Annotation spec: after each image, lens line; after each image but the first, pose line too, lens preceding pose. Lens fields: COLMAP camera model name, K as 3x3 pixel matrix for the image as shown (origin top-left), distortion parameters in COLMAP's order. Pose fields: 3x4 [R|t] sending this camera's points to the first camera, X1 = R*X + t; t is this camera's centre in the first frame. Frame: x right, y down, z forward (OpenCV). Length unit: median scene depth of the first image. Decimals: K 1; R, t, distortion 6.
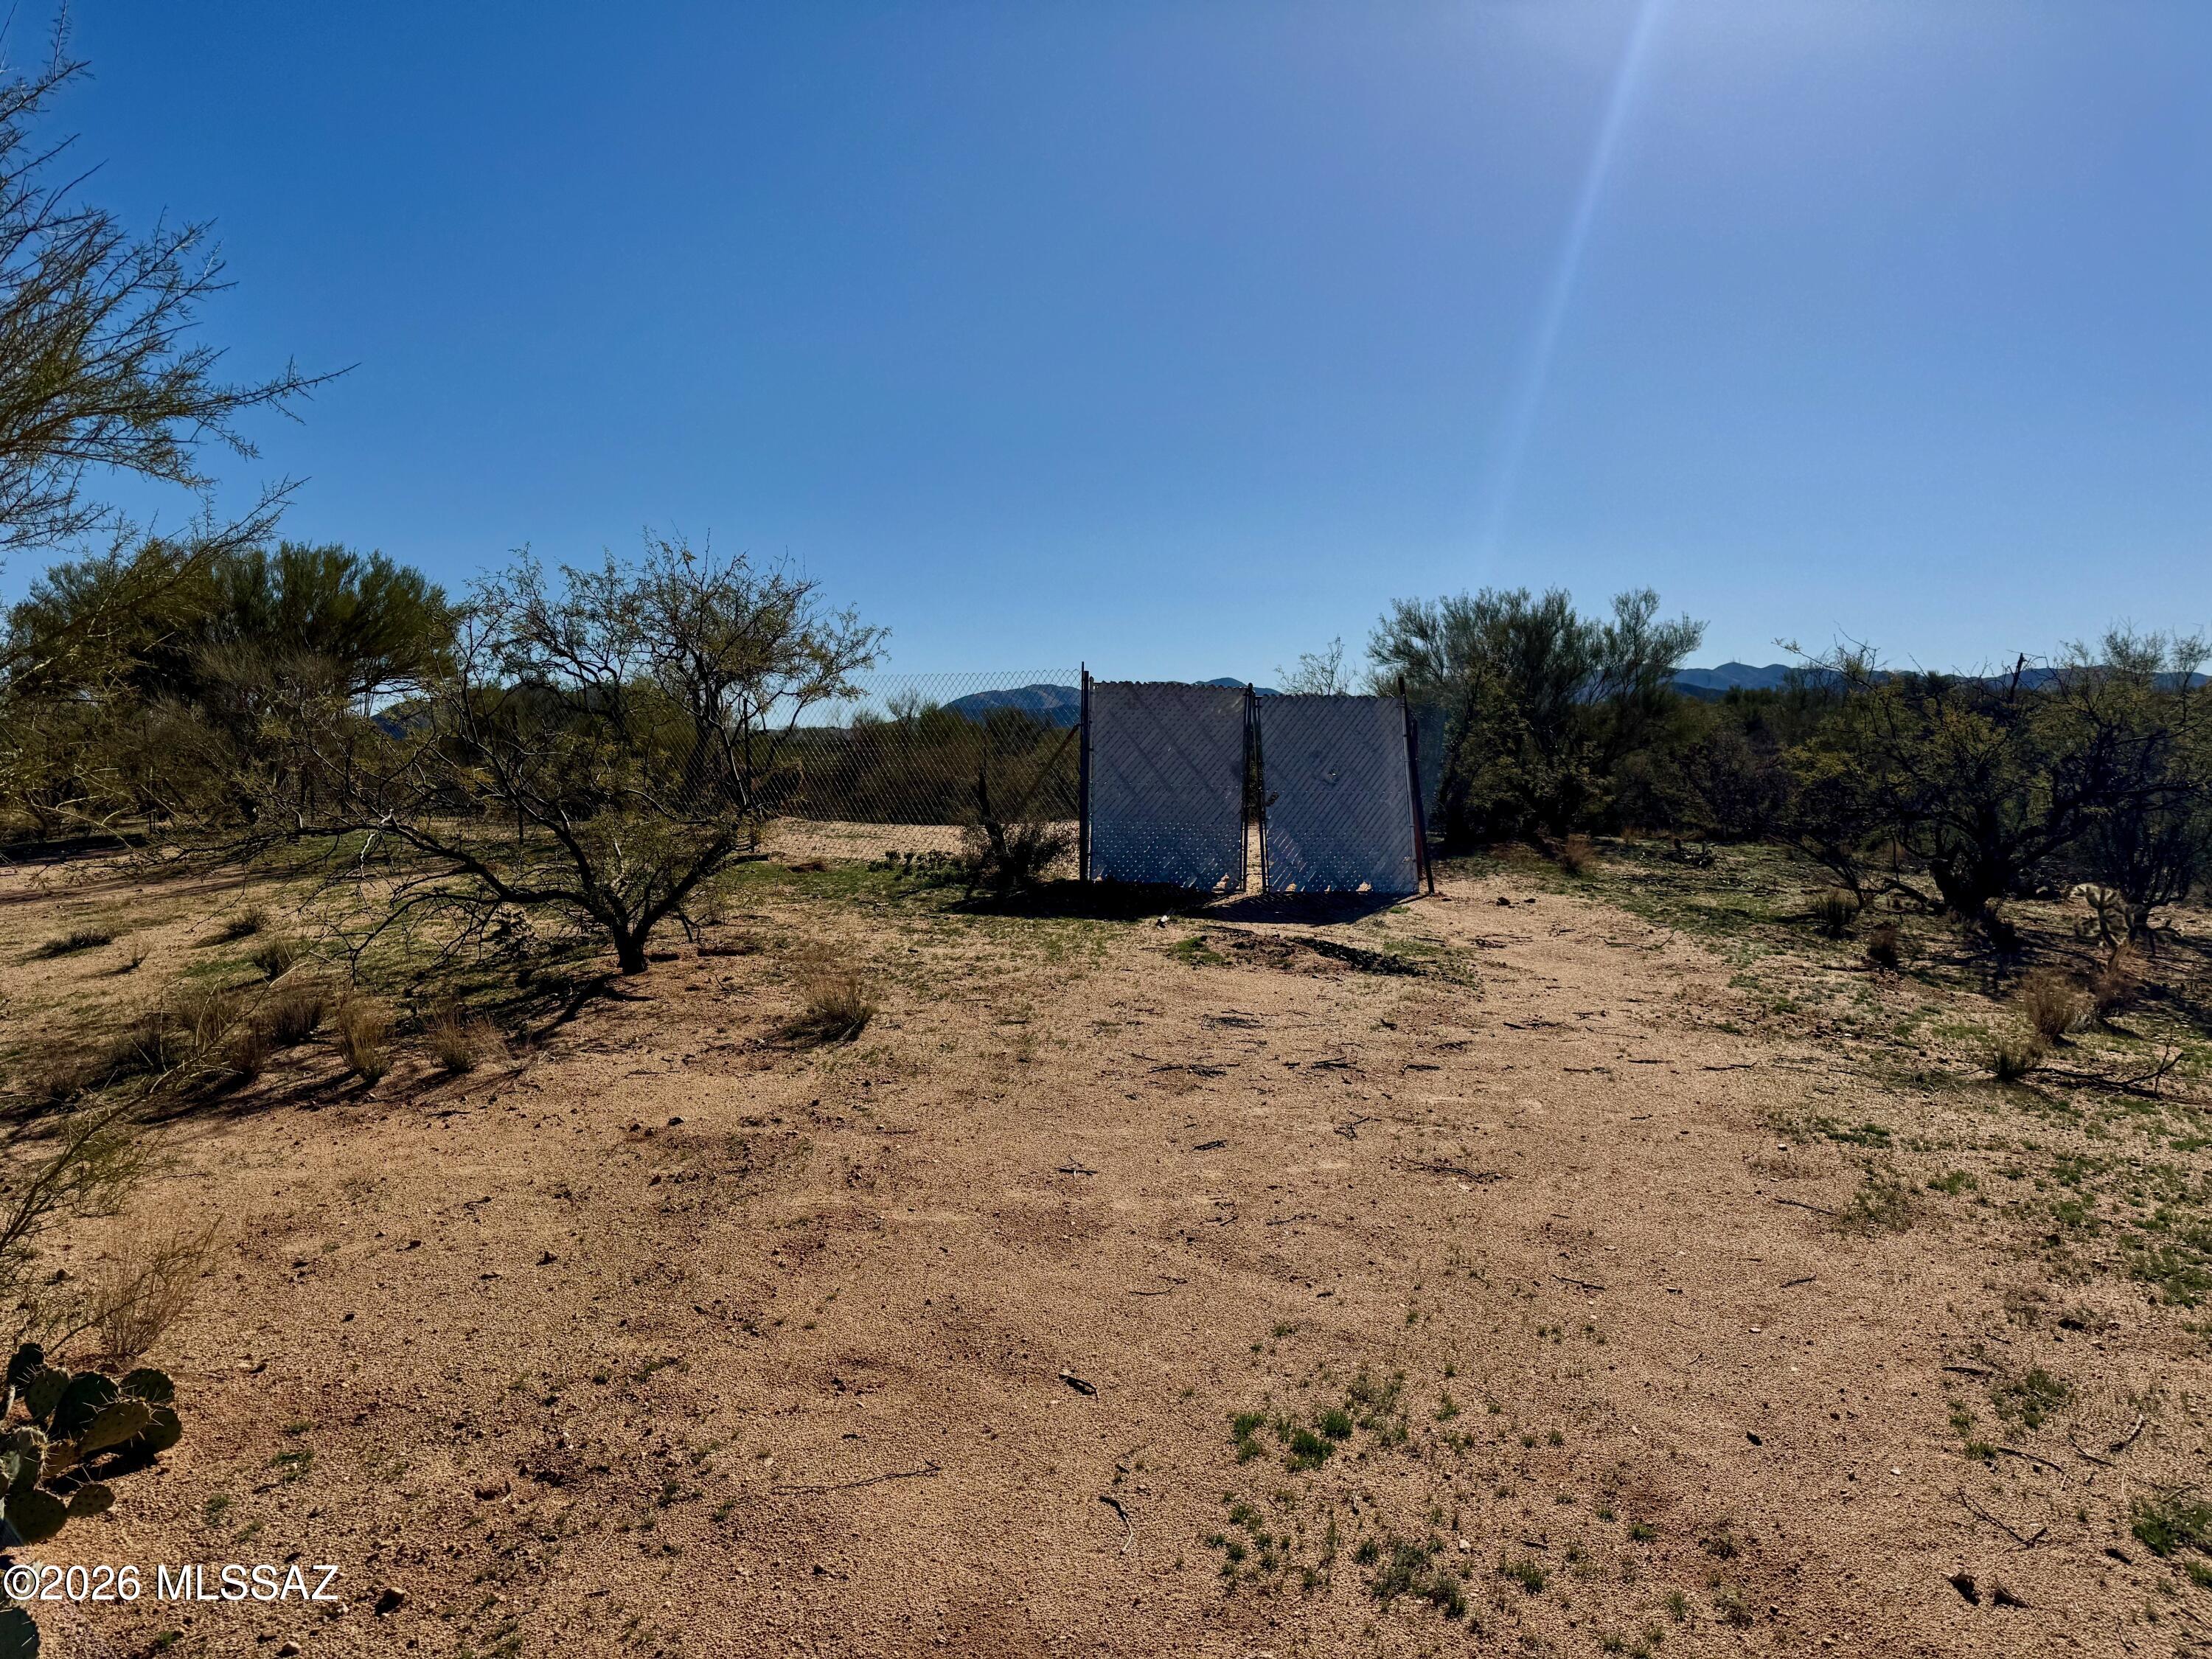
lens RADIAL K [[1557.1, 0, 1106.0], [0, 1557.1, 829.5], [0, 0, 1]] dist [0.000548, -0.006953]
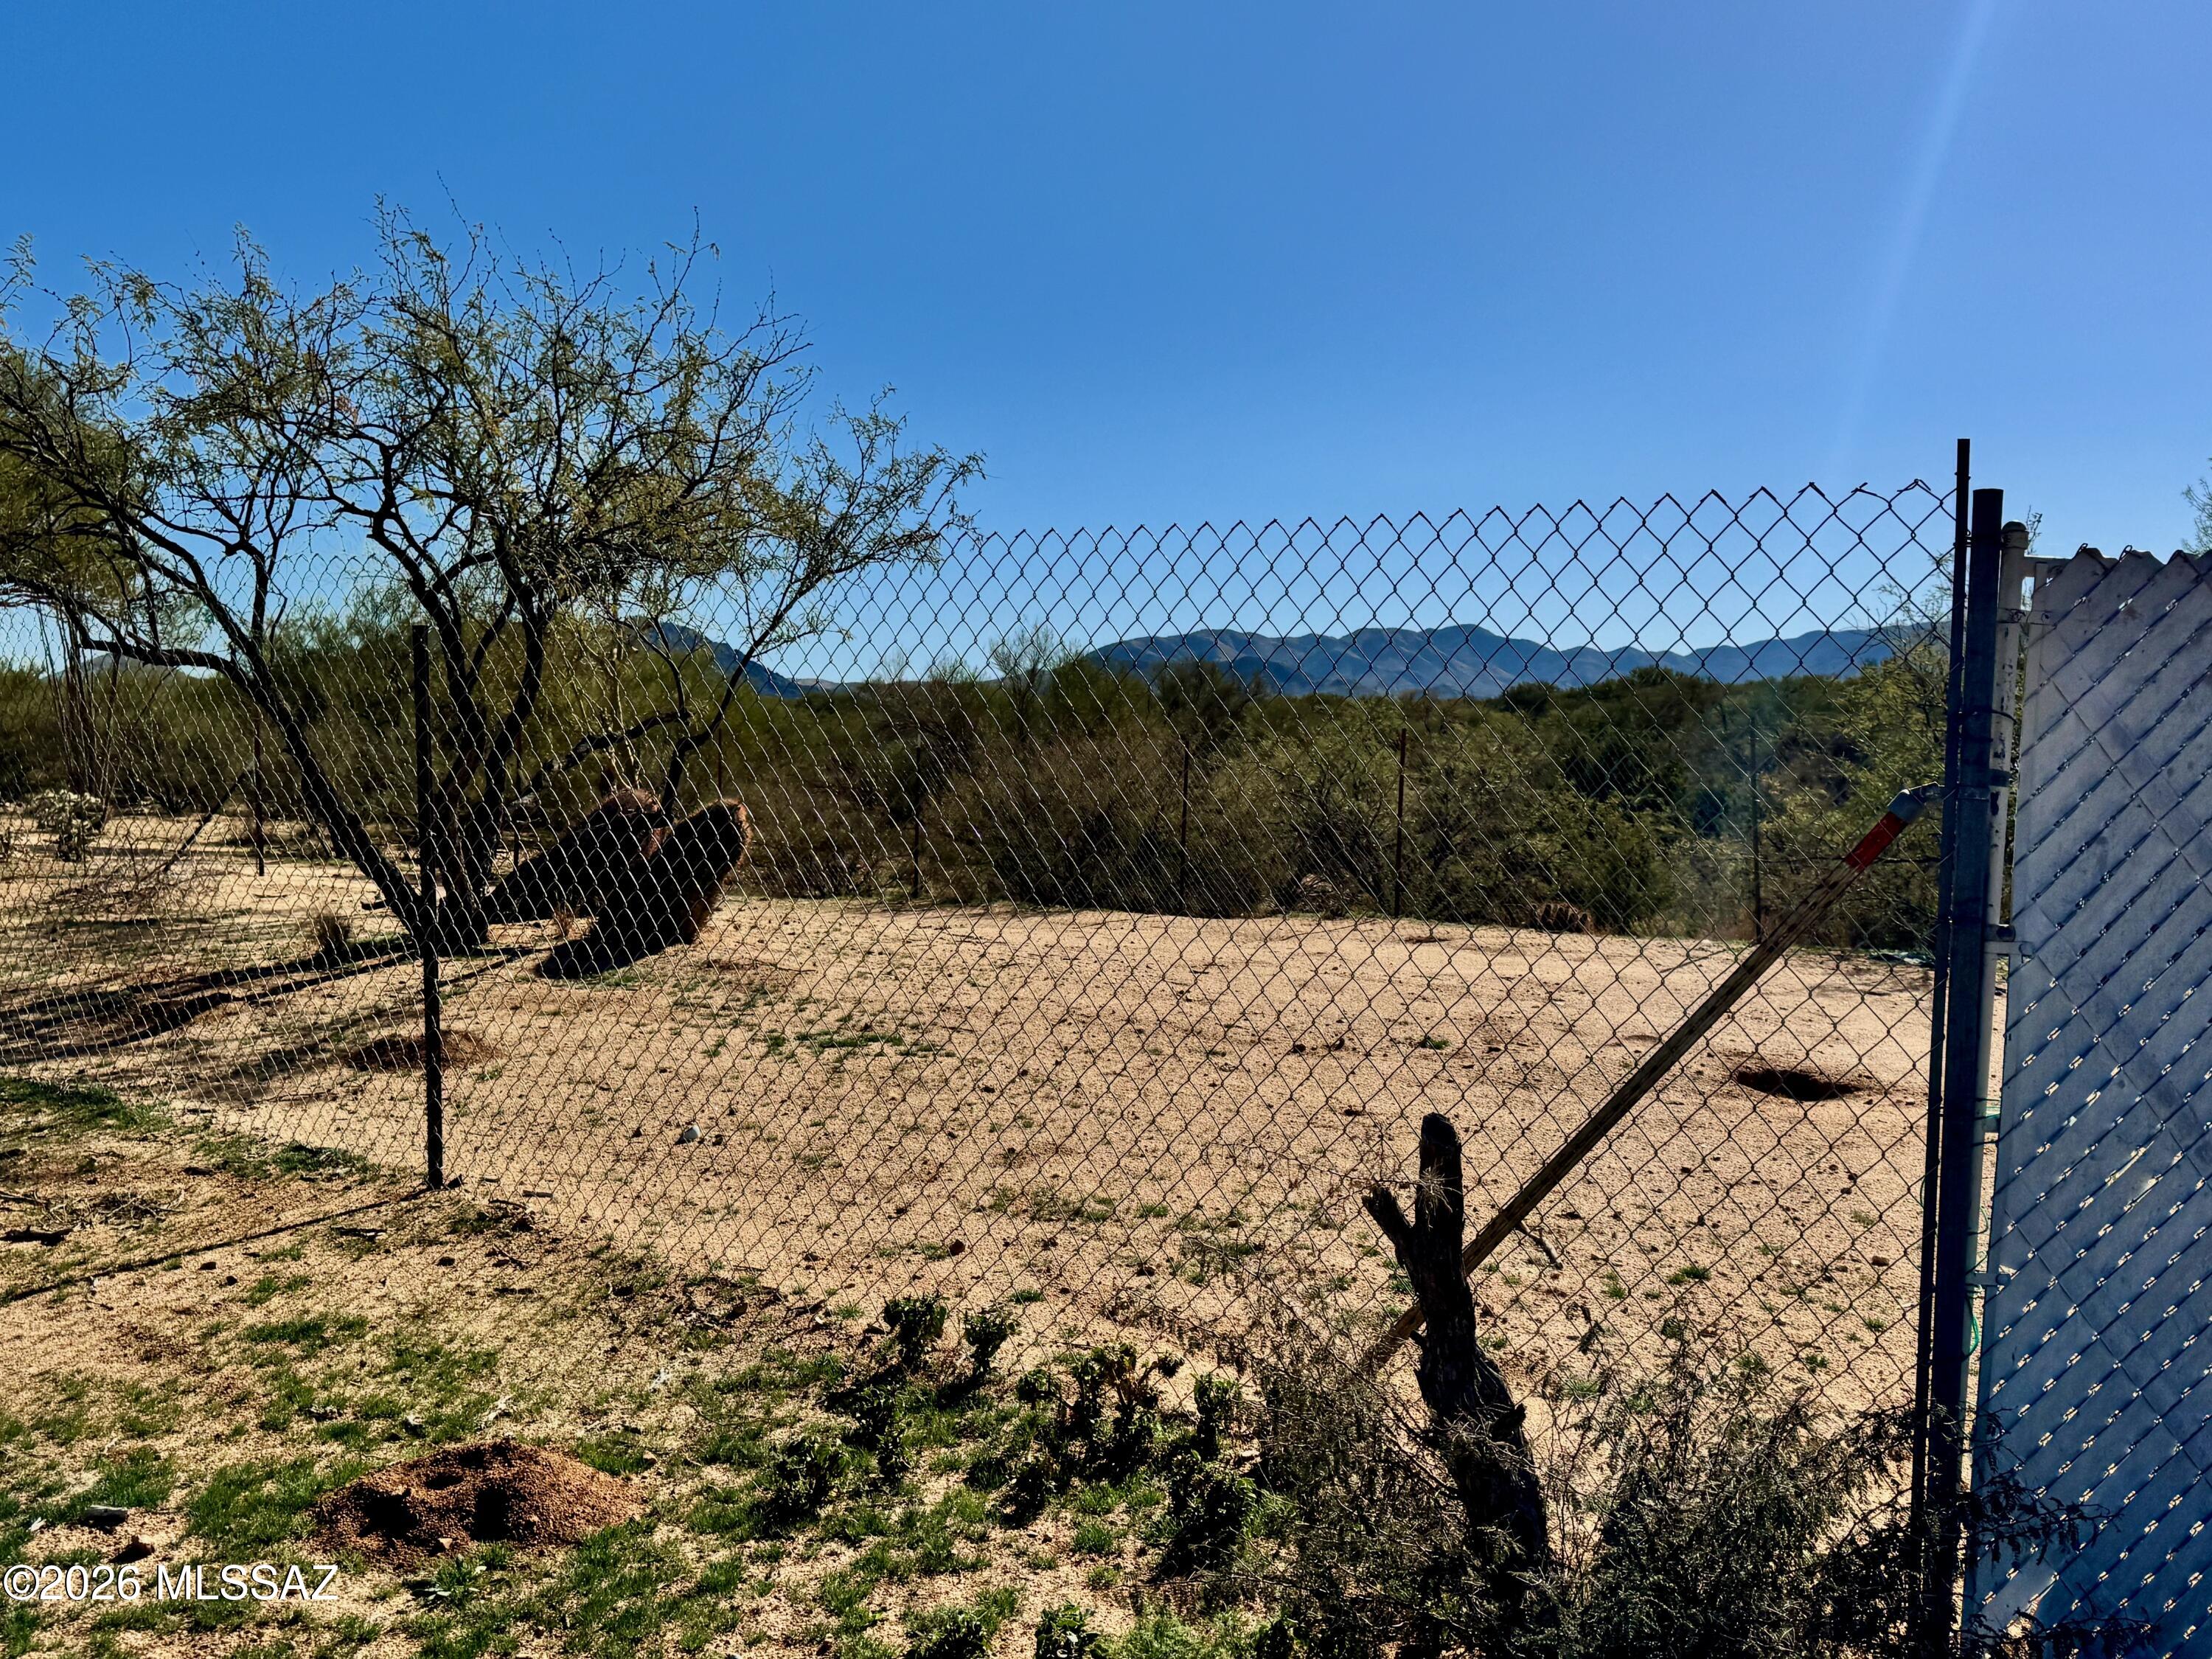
lens RADIAL K [[2074.3, 0, 1106.0], [0, 2074.3, 829.5], [0, 0, 1]] dist [0.058038, -0.119317]
pose [[0.995612, 0.031180, -0.088233, -0.059088], [-0.030917, 0.999513, 0.004343, -0.040044], [0.088325, -0.001596, 0.996090, 0.485675]]
